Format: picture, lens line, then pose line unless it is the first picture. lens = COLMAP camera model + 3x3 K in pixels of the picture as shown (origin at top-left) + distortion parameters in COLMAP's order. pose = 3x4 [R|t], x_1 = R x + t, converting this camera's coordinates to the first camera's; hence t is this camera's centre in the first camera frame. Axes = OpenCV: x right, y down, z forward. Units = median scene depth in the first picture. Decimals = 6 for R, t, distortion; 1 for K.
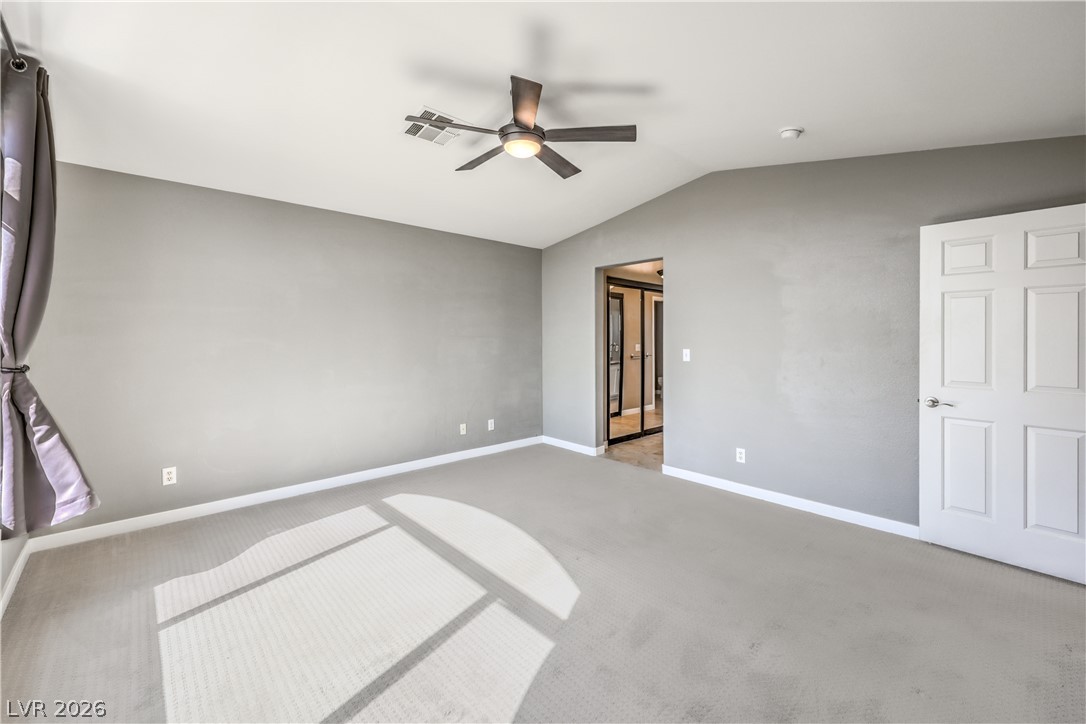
lens RADIAL K [[448.5, 0, 547.5], [0, 448.5, 339.4], [0, 0, 1]] dist [-0.000948, -0.000081]
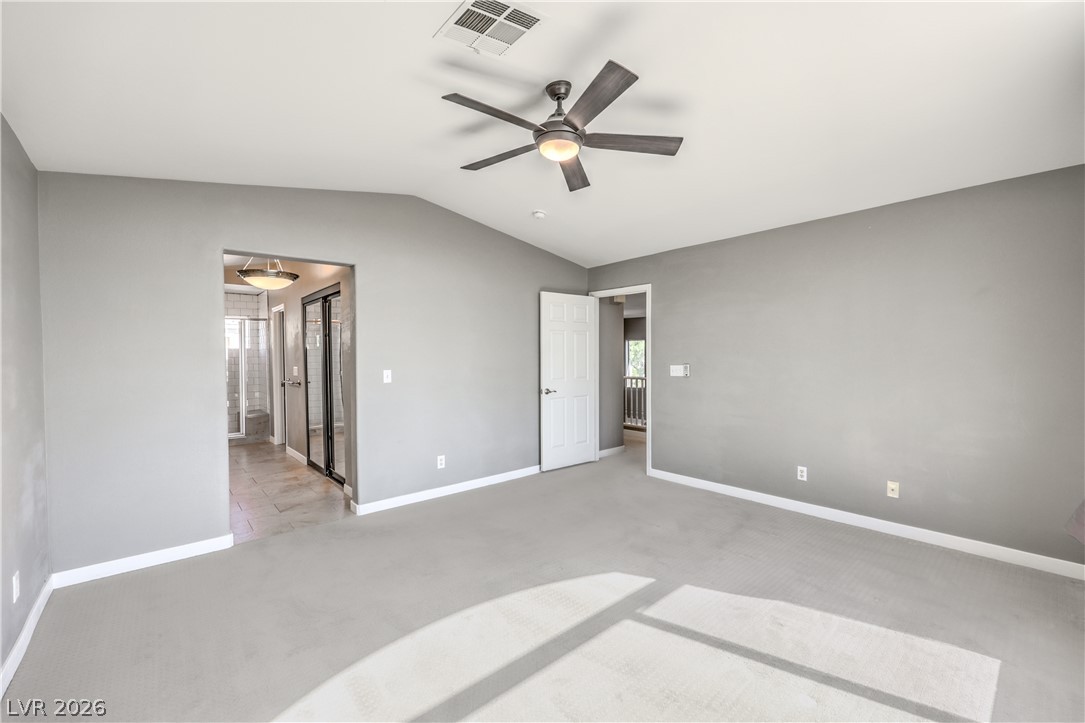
lens RADIAL K [[448.0, 0, 547.0], [0, 448.0, 338.9], [0, 0, 1]] dist [-0.000948, -0.000081]
pose [[0.030049, 0.030052, 0.999097, -0.930942], [0.015299, 0.999417, -0.030522, -0.014707], [-0.999431, 0.016202, 0.029572, 0.933482]]
